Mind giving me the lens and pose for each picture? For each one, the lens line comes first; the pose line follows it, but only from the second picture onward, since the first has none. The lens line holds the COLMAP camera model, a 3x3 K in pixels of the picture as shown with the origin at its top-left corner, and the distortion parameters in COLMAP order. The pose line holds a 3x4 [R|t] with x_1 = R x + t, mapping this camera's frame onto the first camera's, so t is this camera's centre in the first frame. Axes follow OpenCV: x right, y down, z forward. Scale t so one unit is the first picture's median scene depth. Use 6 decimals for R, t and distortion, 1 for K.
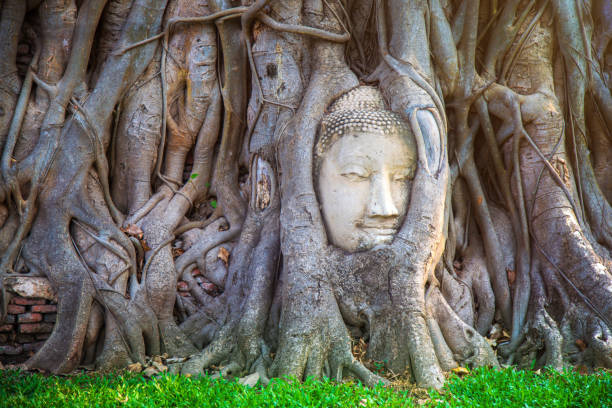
lens RADIAL K [[1402.3, 0, 306.0], [0, 1402.3, 204.0], [0, 0, 1]] dist [0.425728, 0.151054]
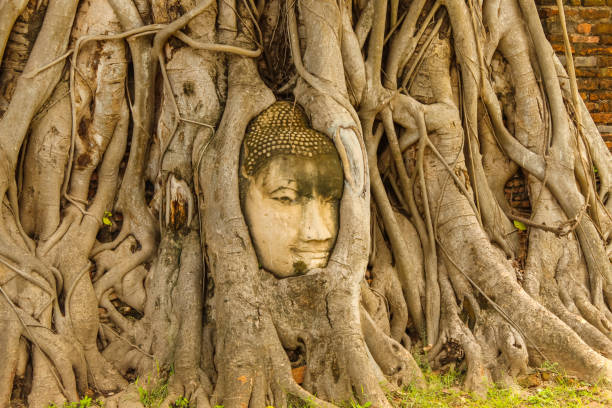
lens RADIAL K [[1500.1, 0, 305.1], [0, 1500.1, 177.9], [0, 0, 1]] dist [-0.006268, 0.338148]
pose [[0.972933, -0.034285, 0.228532, -0.187230], [0.019598, 0.997612, 0.066229, -0.101562], [-0.230257, -0.059958, 0.971281, -0.029468]]
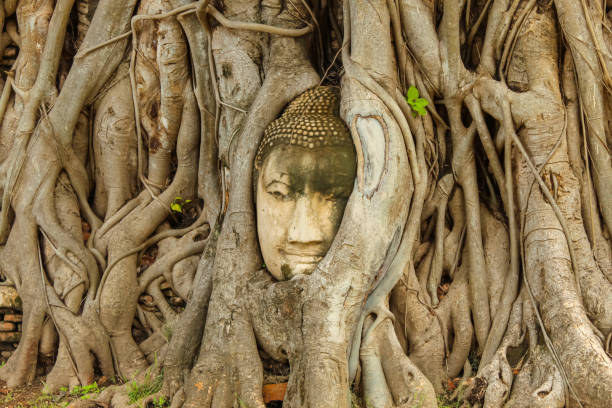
lens RADIAL K [[1500.1, 0, 305.1], [0, 1500.1, 177.9], [0, 0, 1]] dist [-0.006268, 0.338148]
pose [[0.918233, 0.016782, -0.395686, 0.410827], [0.010053, 0.997792, 0.065648, -0.089677], [0.395914, -0.064258, 0.916037, 0.131982]]
